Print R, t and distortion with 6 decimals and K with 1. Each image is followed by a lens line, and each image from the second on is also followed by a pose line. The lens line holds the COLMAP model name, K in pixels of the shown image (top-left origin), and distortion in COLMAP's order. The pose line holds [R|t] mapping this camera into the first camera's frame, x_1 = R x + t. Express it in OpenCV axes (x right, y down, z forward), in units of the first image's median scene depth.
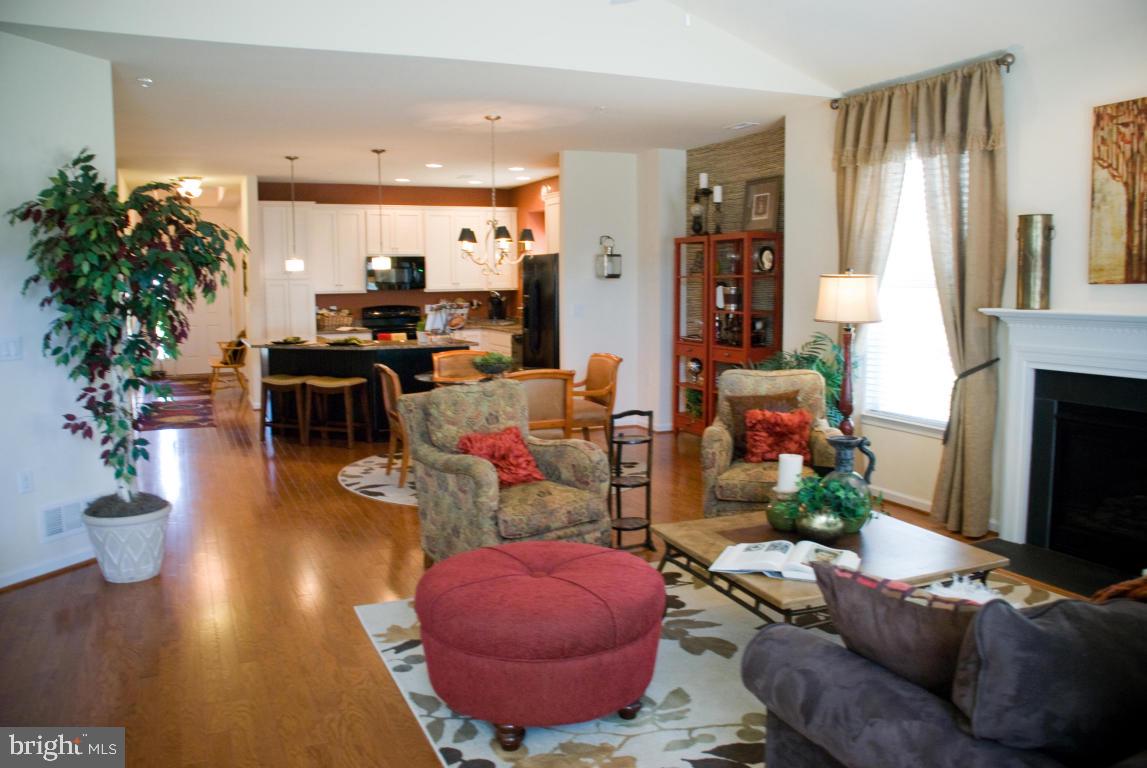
lens RADIAL K [[895.7, 0, 573.5], [0, 895.7, 384.0], [0, 0, 1]] dist [-0.136851, 0.122819]
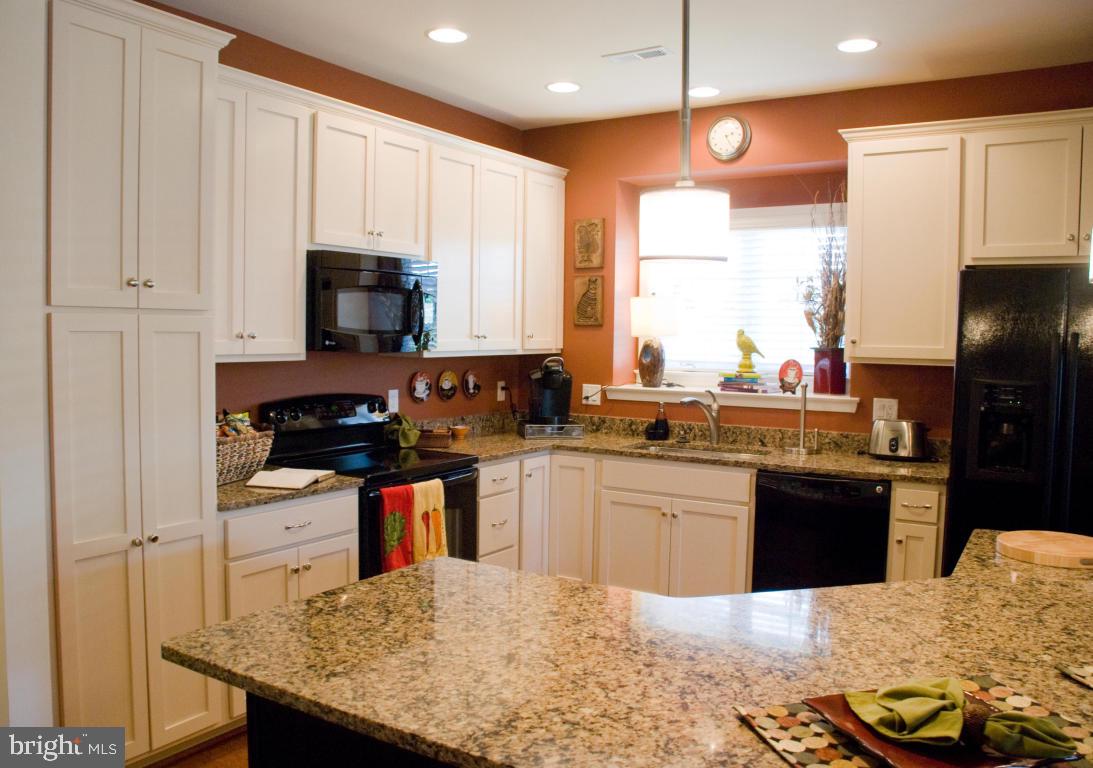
lens RADIAL K [[914.6, 0, 546.5], [0, 914.6, 384.0], [0, 0, 1]] dist [-0.052412, 0.003671]
pose [[0.829777, -0.008688, 0.558027, -0.335572], [0.042443, 0.997966, -0.047575, -0.069780], [-0.556479, 0.063161, 0.828458, 0.641645]]
